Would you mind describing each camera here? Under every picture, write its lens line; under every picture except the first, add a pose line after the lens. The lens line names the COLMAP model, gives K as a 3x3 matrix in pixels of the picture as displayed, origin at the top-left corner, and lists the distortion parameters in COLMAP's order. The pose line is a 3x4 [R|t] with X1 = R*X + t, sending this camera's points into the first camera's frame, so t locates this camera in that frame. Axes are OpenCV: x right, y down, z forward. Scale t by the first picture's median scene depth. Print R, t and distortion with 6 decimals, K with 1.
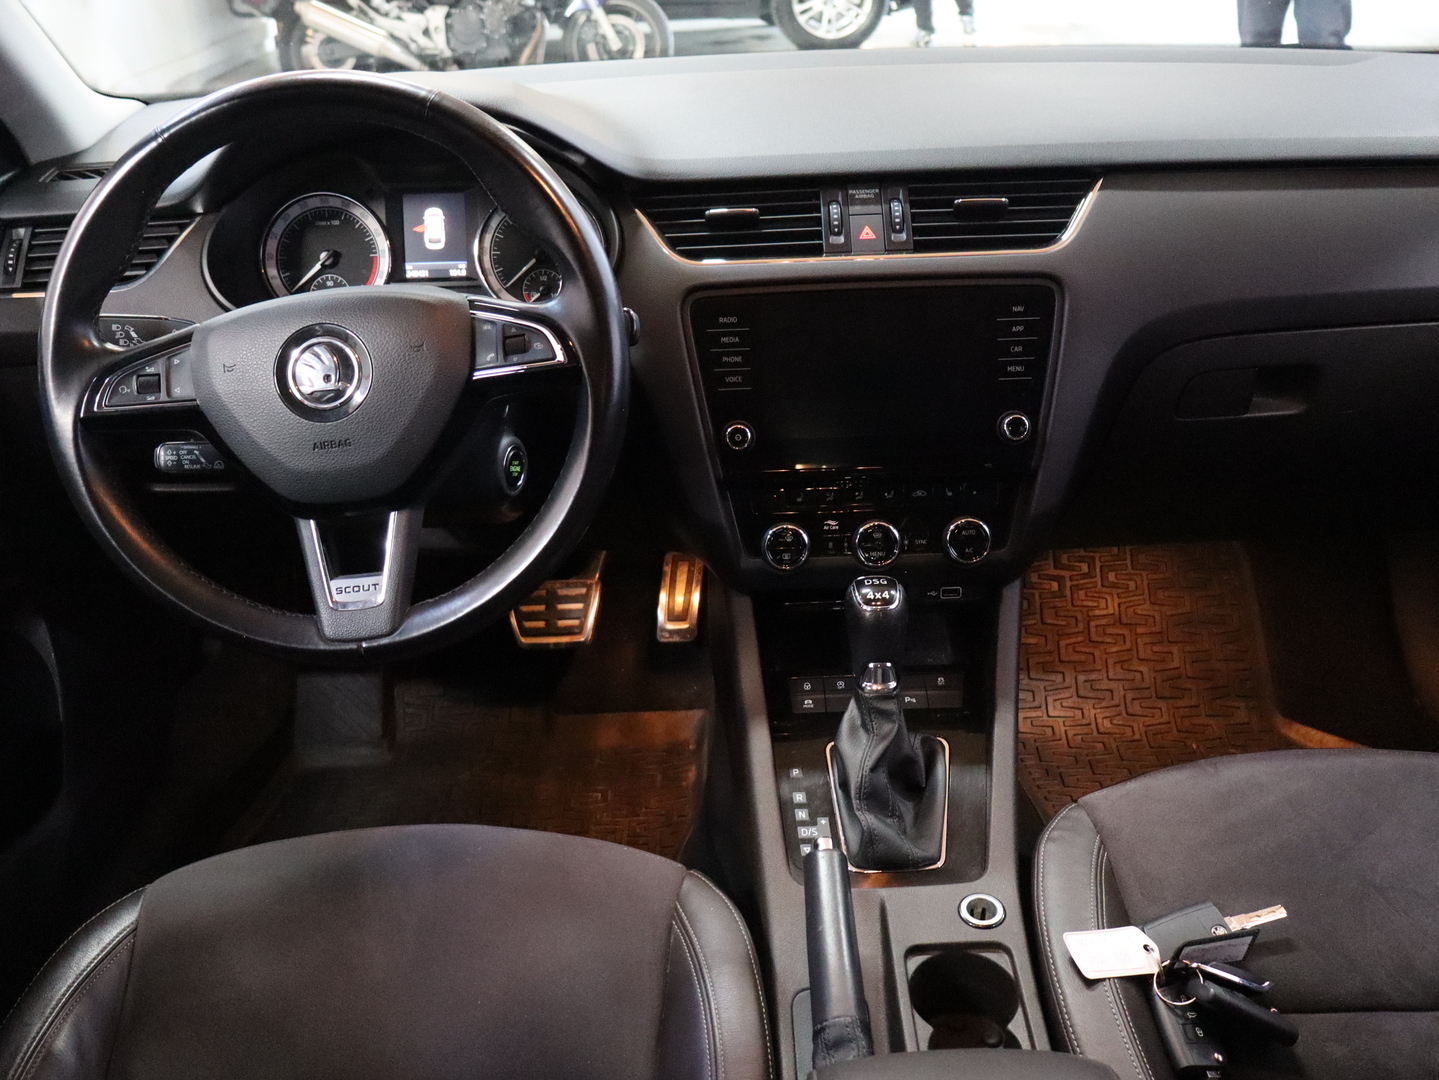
lens RADIAL K [[1398.5, 0, 710.4], [0, 1398.5, 549.4], [0, 0, 1]] dist [0.010539, 0.000000]
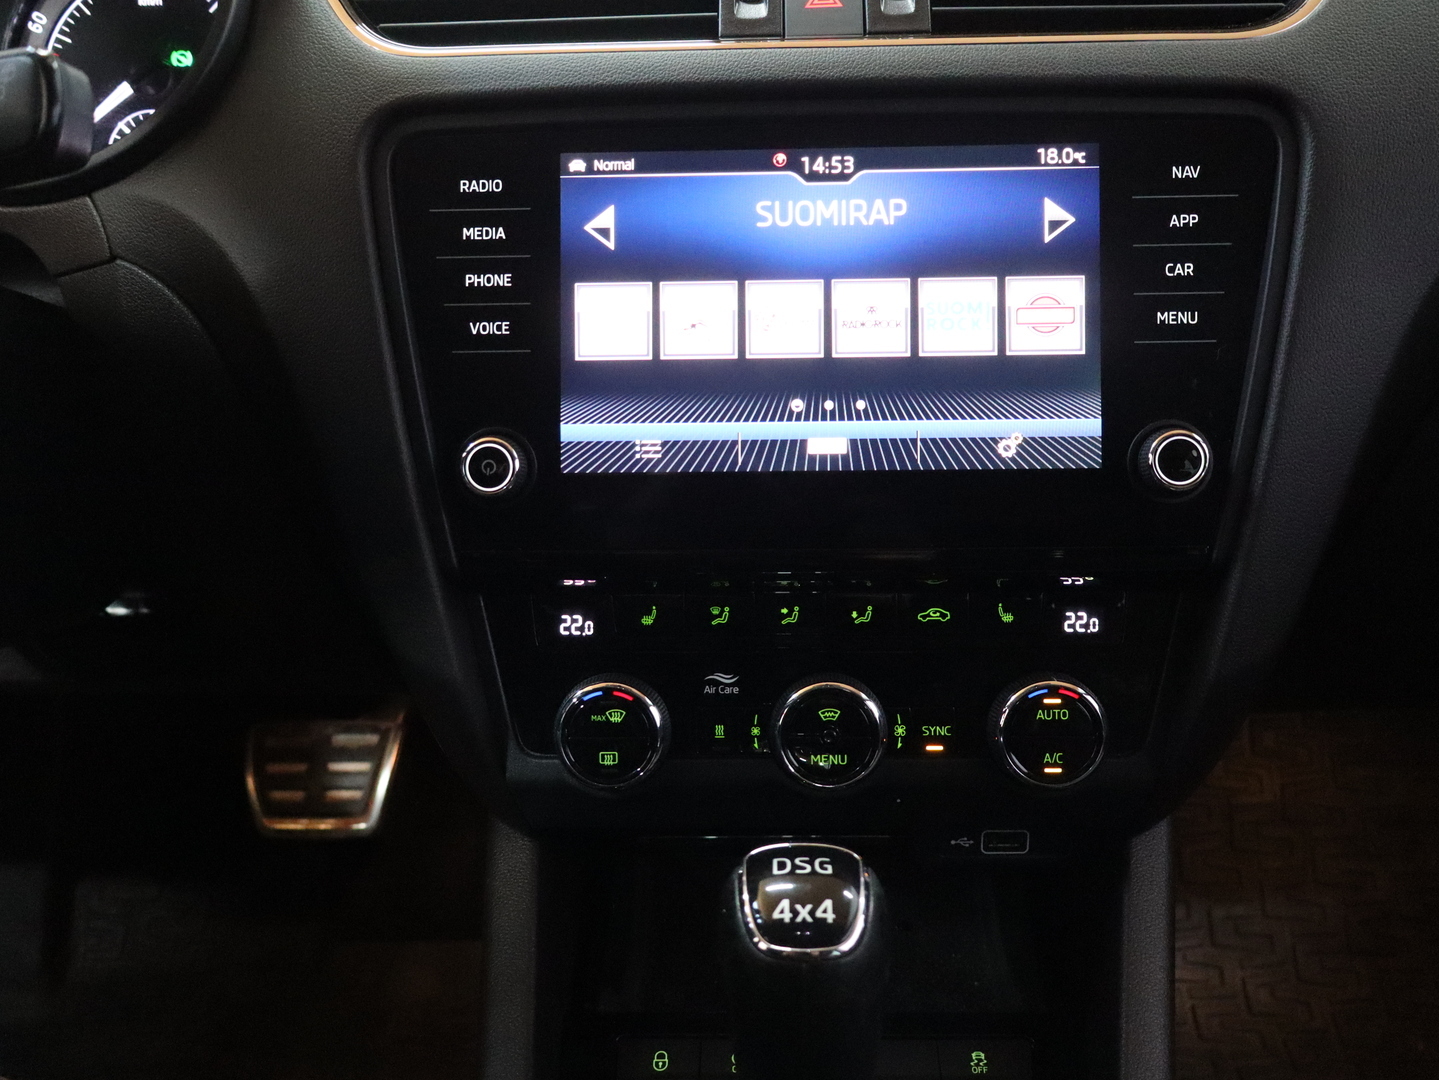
lens RADIAL K [[1398.5, 0, 709.3], [0, 1398.5, 544.4], [0, 0, 1]] dist [0.010539, 0.000000]
pose [[0.999135, 0.028275, -0.030486, 0.095002], [-0.029836, 0.998200, -0.052031, -0.037505], [0.028959, 0.052895, 0.998180, 0.583715]]
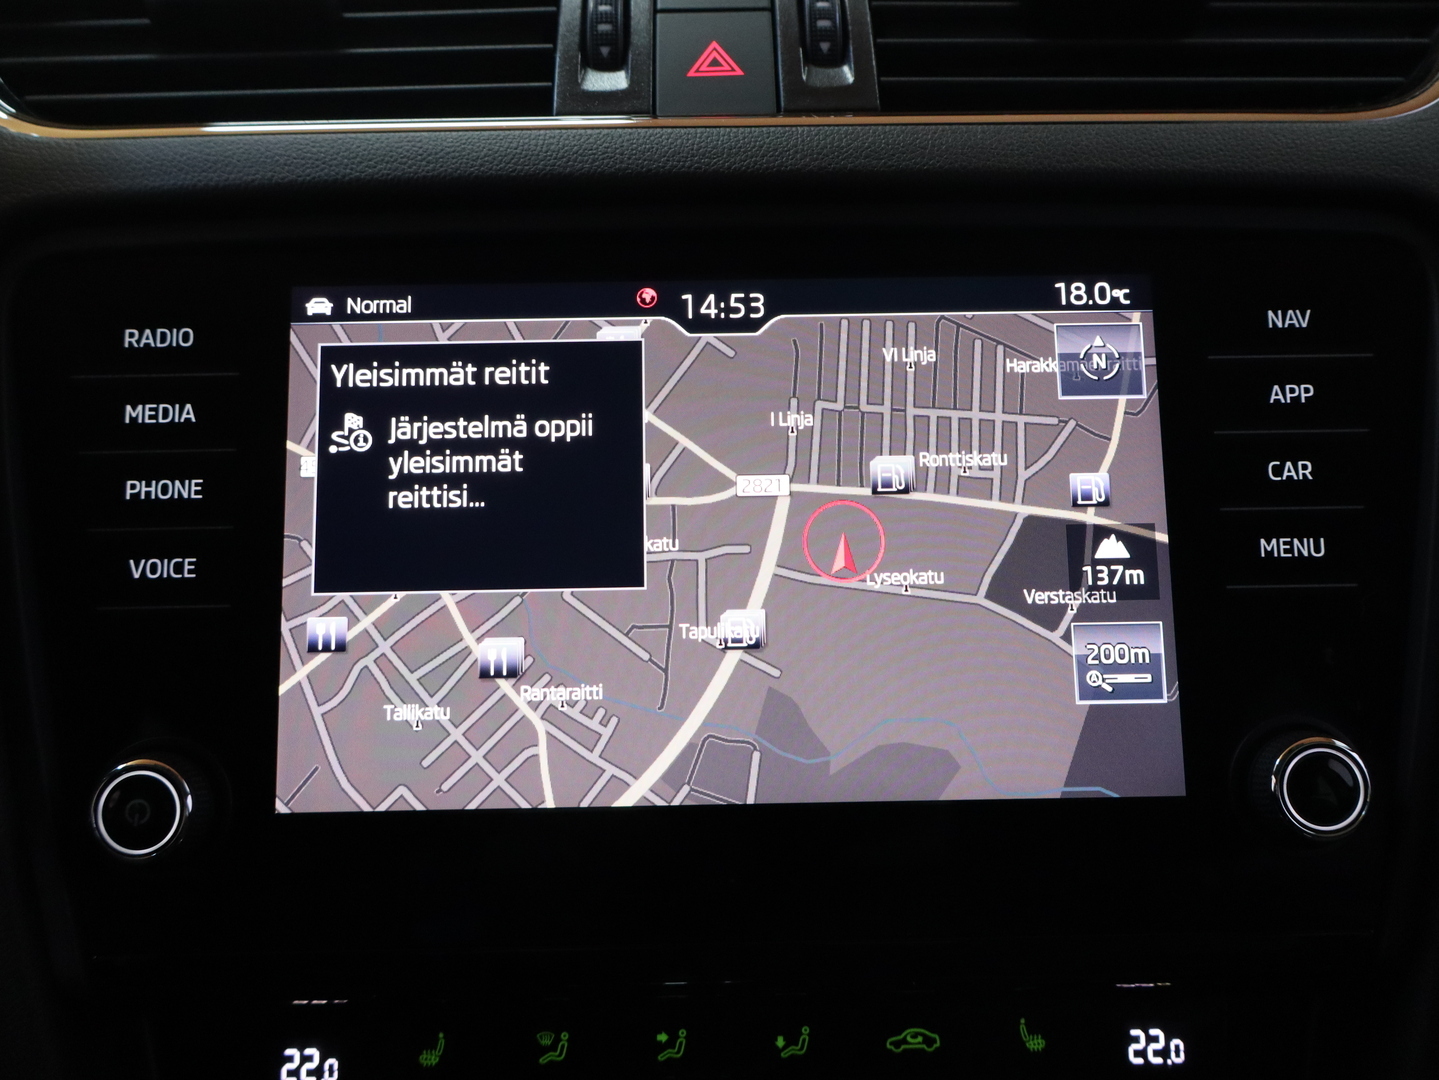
lens RADIAL K [[1398.5, 0, 713.5], [0, 1398.5, 544.5], [0, 0, 1]] dist [0.010539, 0.000000]
pose [[0.999589, 0.019115, 0.021349, 0.107478], [-0.014667, 0.981313, -0.191857, -0.078728], [-0.024617, 0.191465, 0.981191, 0.744387]]
